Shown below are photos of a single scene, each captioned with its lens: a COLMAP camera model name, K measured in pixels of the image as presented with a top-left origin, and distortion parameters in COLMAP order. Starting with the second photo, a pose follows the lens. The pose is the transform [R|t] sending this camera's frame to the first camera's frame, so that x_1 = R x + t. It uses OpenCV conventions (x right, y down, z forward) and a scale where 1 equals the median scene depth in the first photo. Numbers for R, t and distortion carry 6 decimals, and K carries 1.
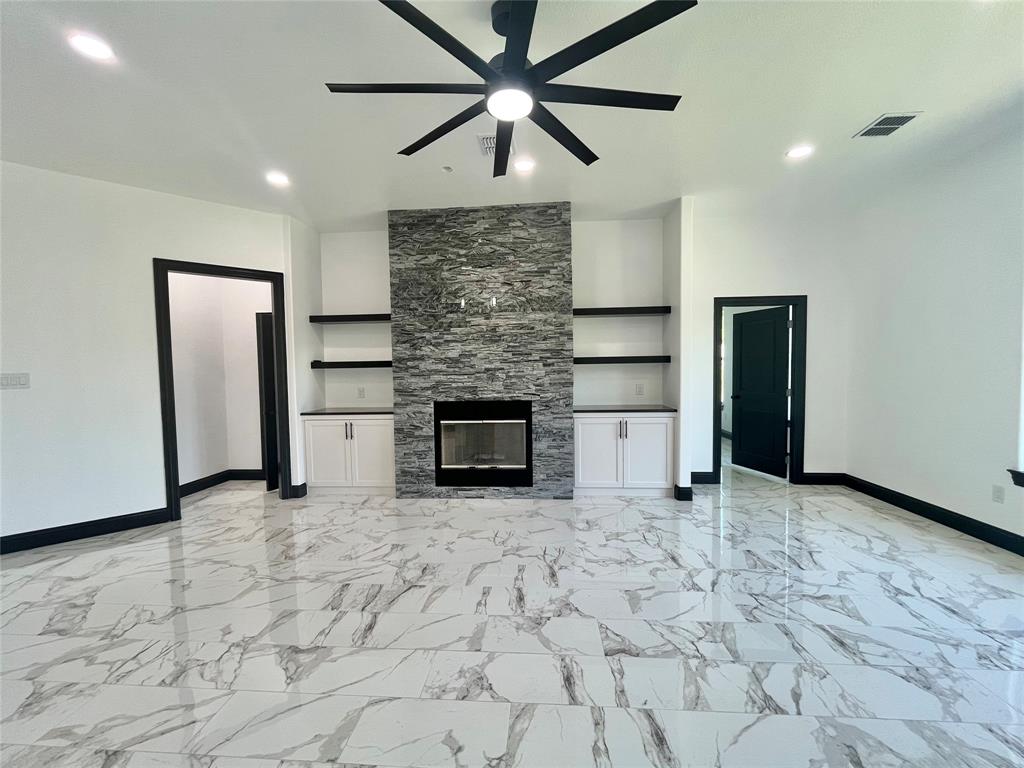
lens RADIAL K [[418.8, 0, 516.3], [0, 418.8, 386.0], [0, 0, 1]] dist [-0.003337, 0.000180]
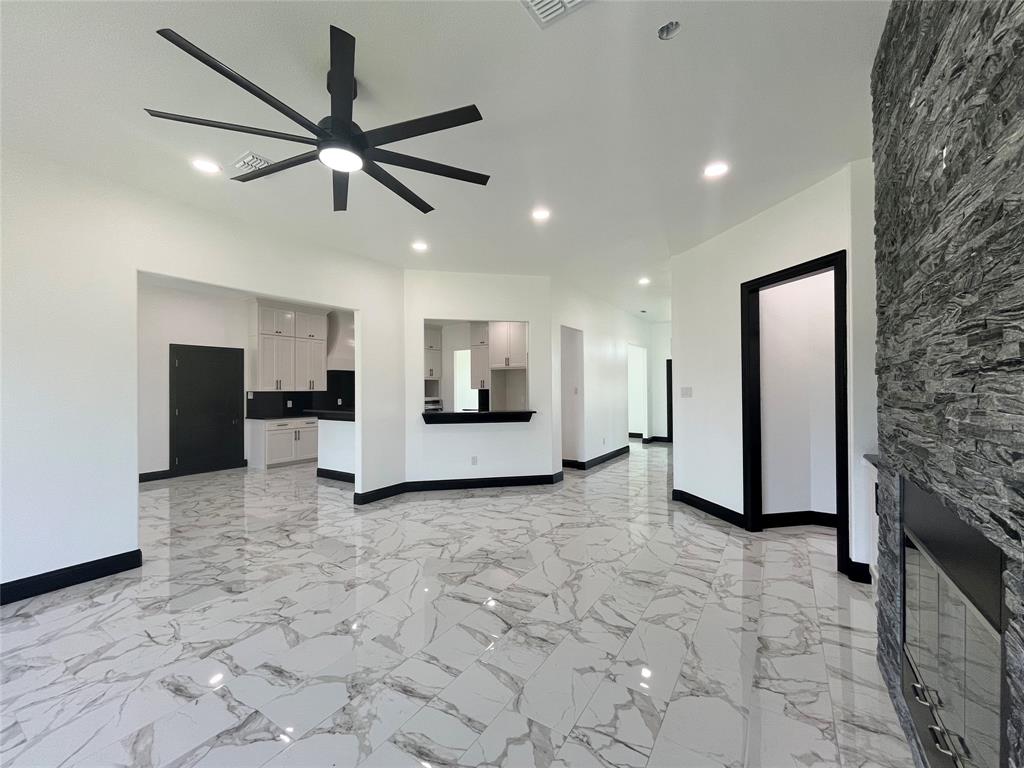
lens RADIAL K [[418.8, 0, 511.4], [0, 418.8, 383.5], [0, 0, 1]] dist [-0.003337, 0.000180]
pose [[-0.487964, 0.009245, -0.872815, 0.624699], [-0.027834, 0.999271, 0.026145, -0.090975], [0.872420, 0.037052, -0.487351, 1.626218]]
